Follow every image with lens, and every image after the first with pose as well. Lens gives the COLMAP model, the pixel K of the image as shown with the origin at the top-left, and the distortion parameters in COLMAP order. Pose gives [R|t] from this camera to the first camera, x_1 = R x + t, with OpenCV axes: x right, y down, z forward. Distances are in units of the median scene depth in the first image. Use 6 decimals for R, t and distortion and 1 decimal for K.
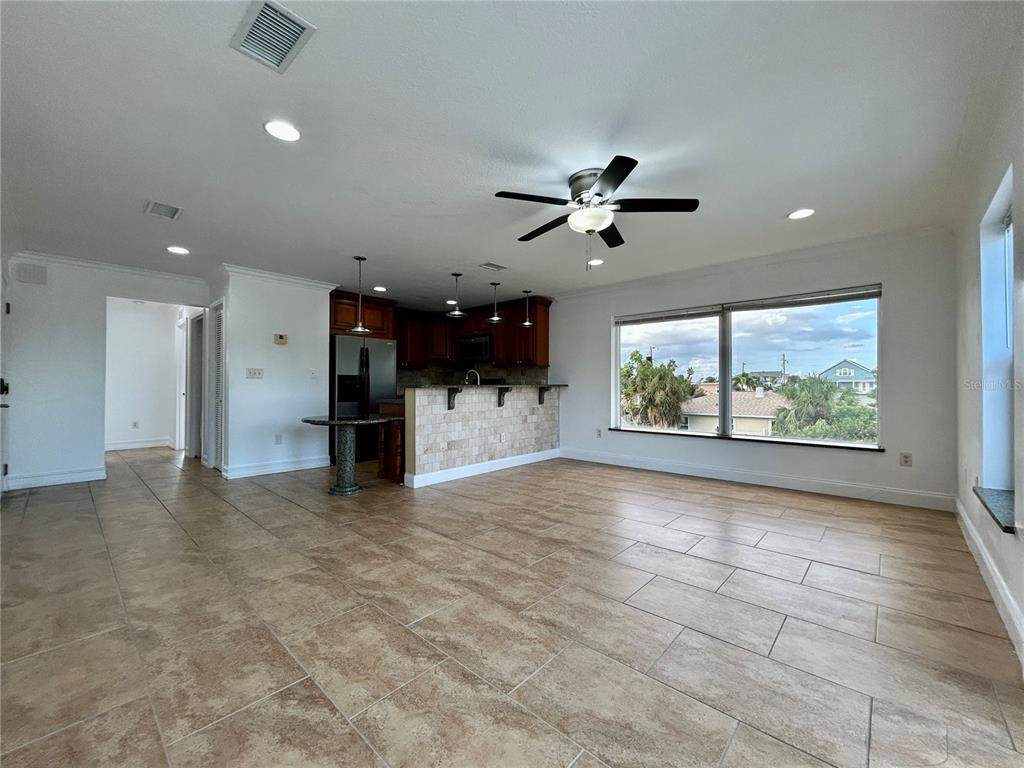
lens RADIAL K [[413.8, 0, 512.0], [0, 413.8, 384.0], [0, 0, 1]] dist [-0.002473, -0.000177]
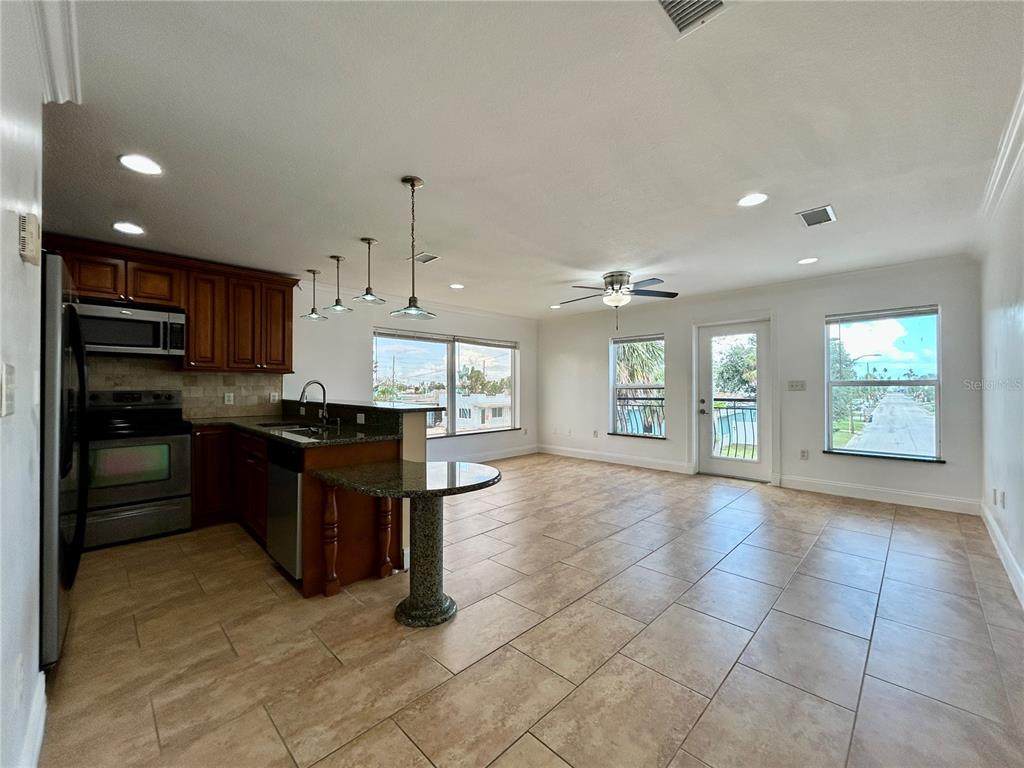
lens RADIAL K [[408.9, 0, 512.0], [0, 408.9, 384.0], [0, 0, 1]] dist [-0.000963, -0.000048]
pose [[0.033265, 0.008931, 0.999407, -1.187737], [-0.009675, 0.999916, -0.008614, -0.040044], [-0.999400, -0.009382, 0.033349, 1.115232]]
